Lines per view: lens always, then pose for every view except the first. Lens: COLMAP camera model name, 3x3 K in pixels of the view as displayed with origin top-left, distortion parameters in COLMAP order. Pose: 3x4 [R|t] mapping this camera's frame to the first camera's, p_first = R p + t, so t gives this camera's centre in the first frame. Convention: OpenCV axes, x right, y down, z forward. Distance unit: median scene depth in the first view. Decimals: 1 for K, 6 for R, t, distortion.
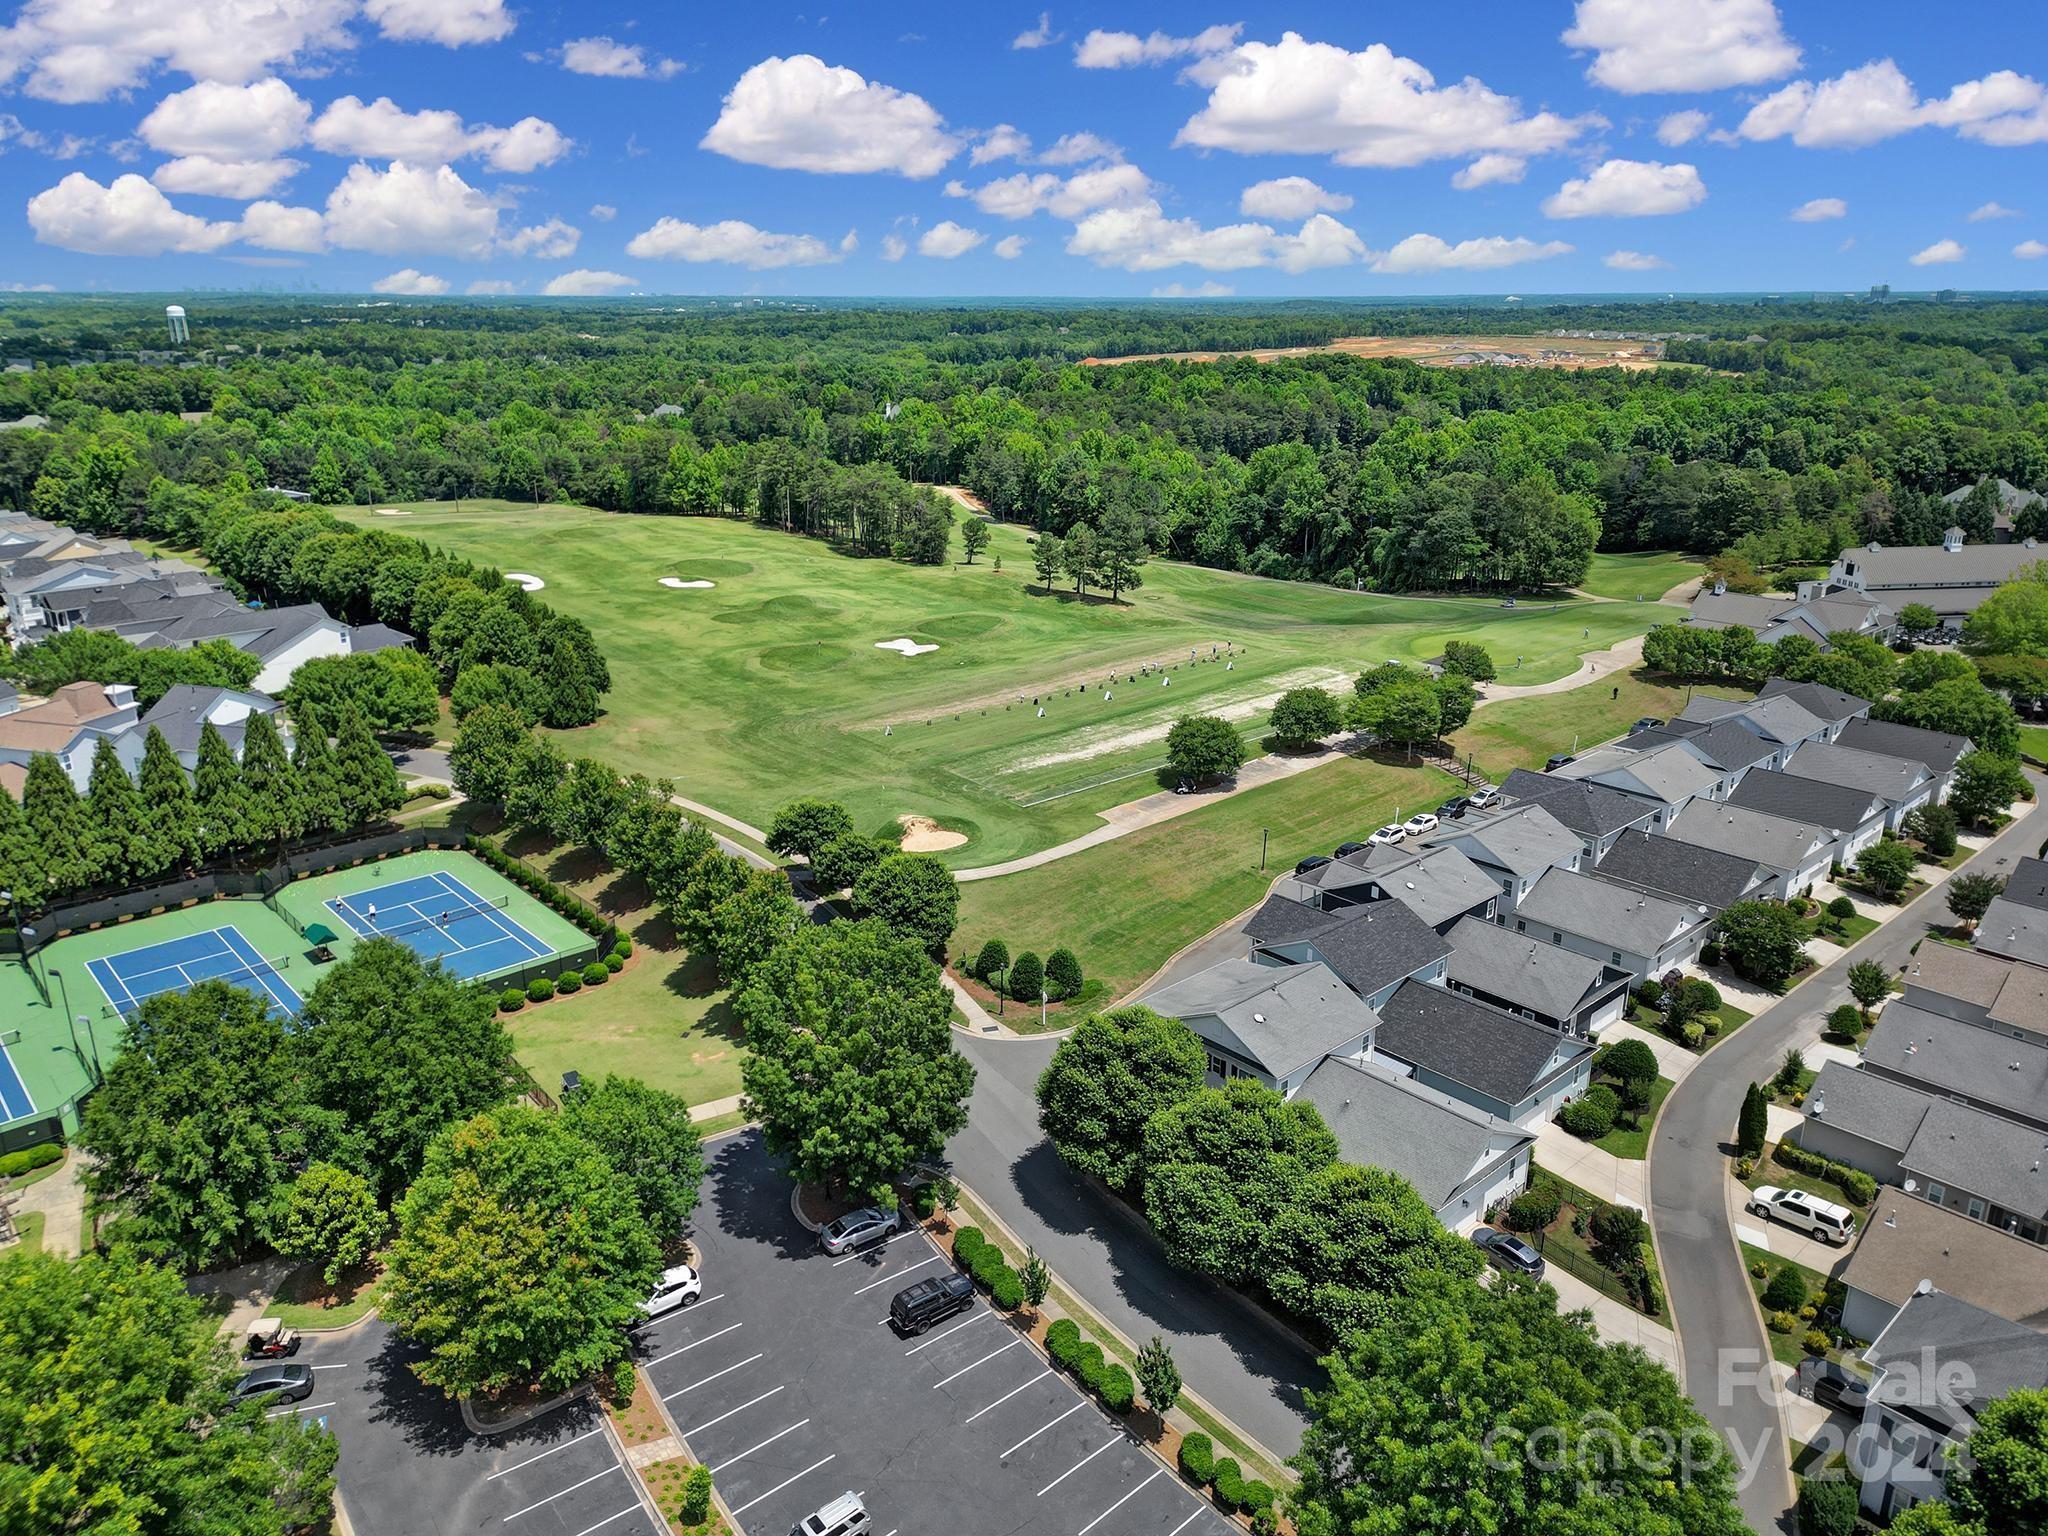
lens RADIAL K [[1452.6, 0, 1026.4], [0, 1452.6, 749.7], [0, 0, 1]] dist [0.053913, -0.001898]
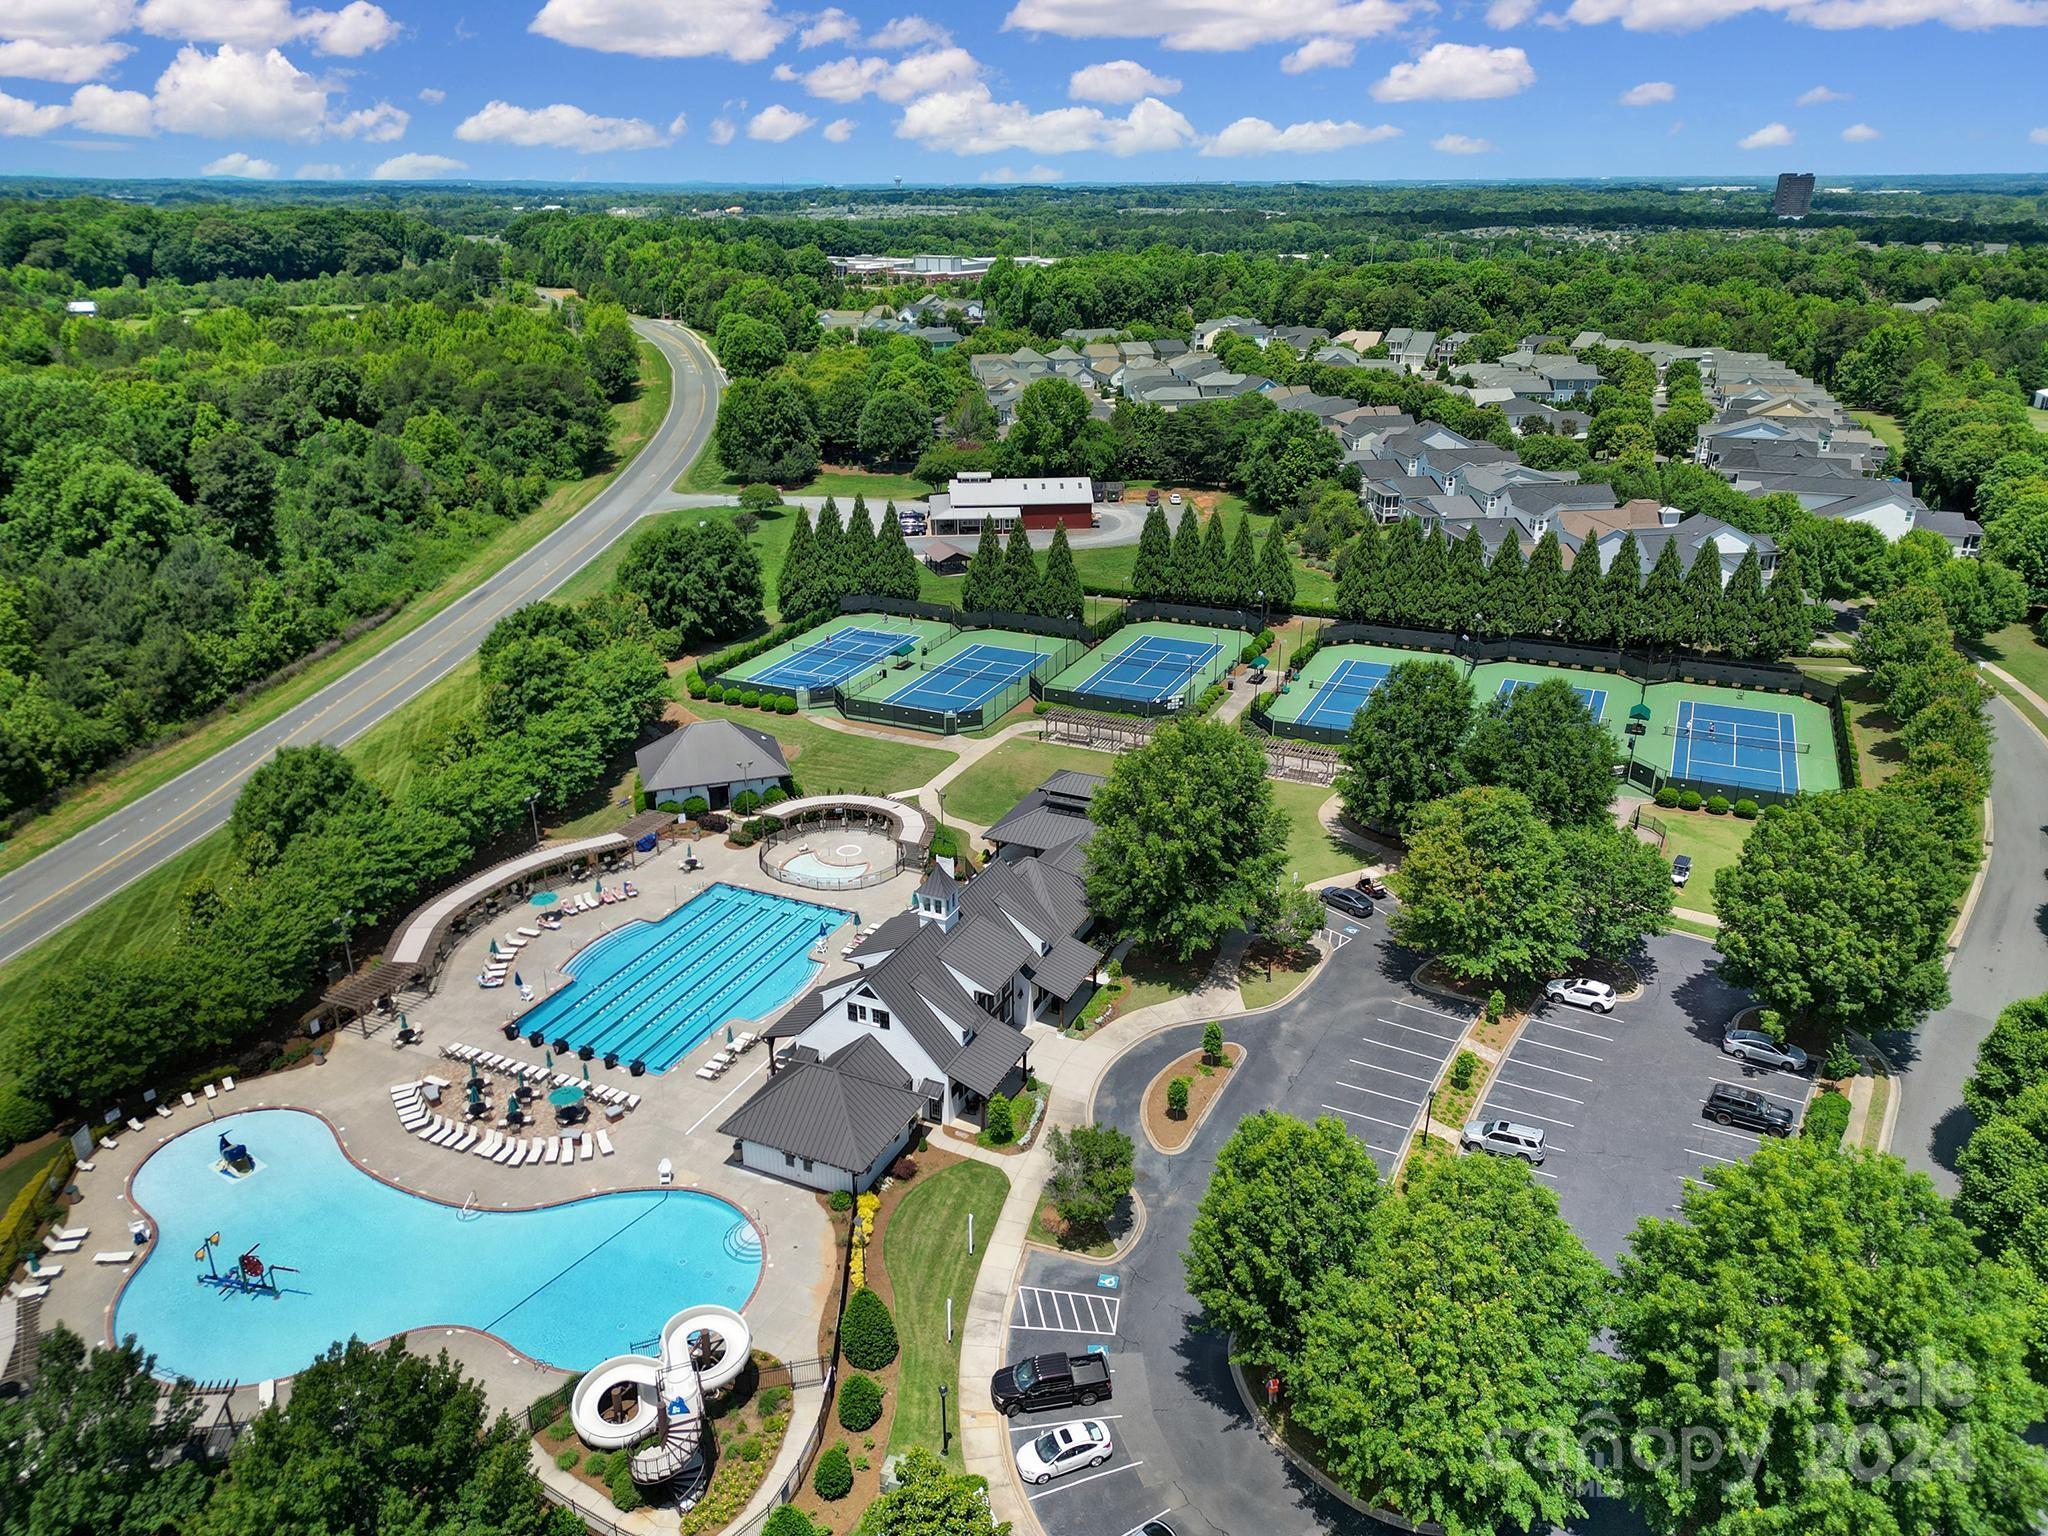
lens RADIAL K [[1452.6, 0, 1026.4], [0, 1452.6, 749.7], [0, 0, 1]] dist [0.053913, -0.001898]
pose [[0.399841, 0.335789, -0.852861, 0.332957], [-0.276466, 0.931325, 0.237068, 0.003497], [0.873896, 0.140998, 0.465216, -0.024507]]
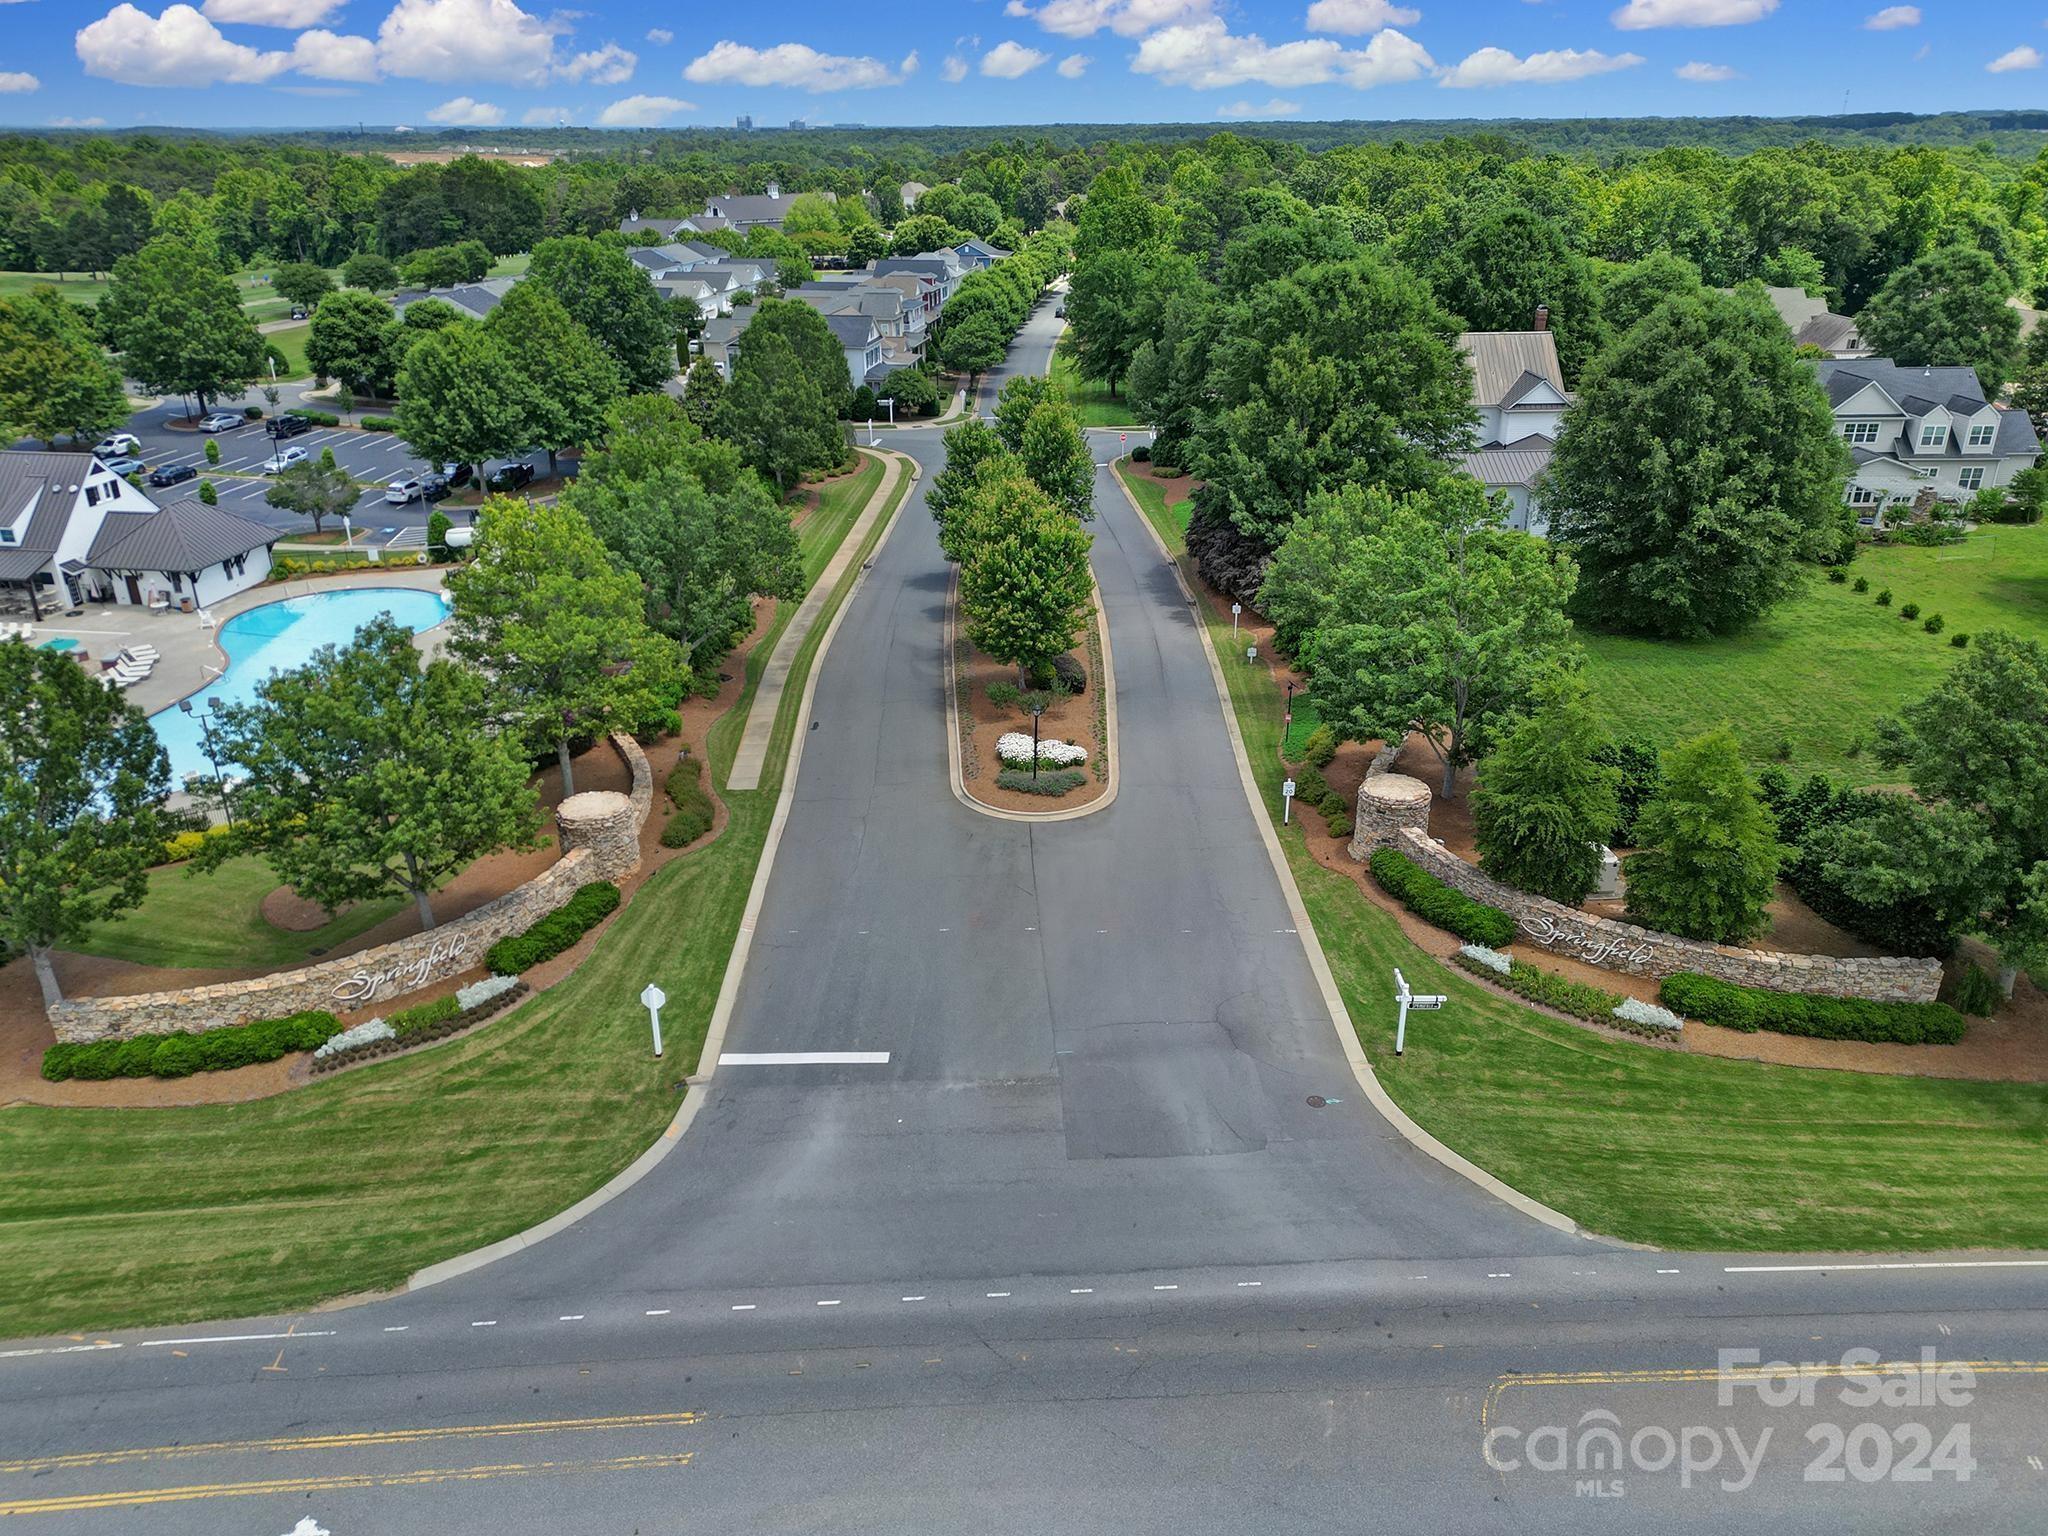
lens RADIAL K [[1481.0, 0, 1031.2], [0, 1481.0, 766.7], [0, 0, 1]] dist [0.007845, 0.000338]
pose [[0.777930, -0.254743, 0.574395, -0.294087], [0.193774, 0.966839, 0.166355, 0.375612], [-0.597726, -0.018110, 0.801496, -0.601682]]
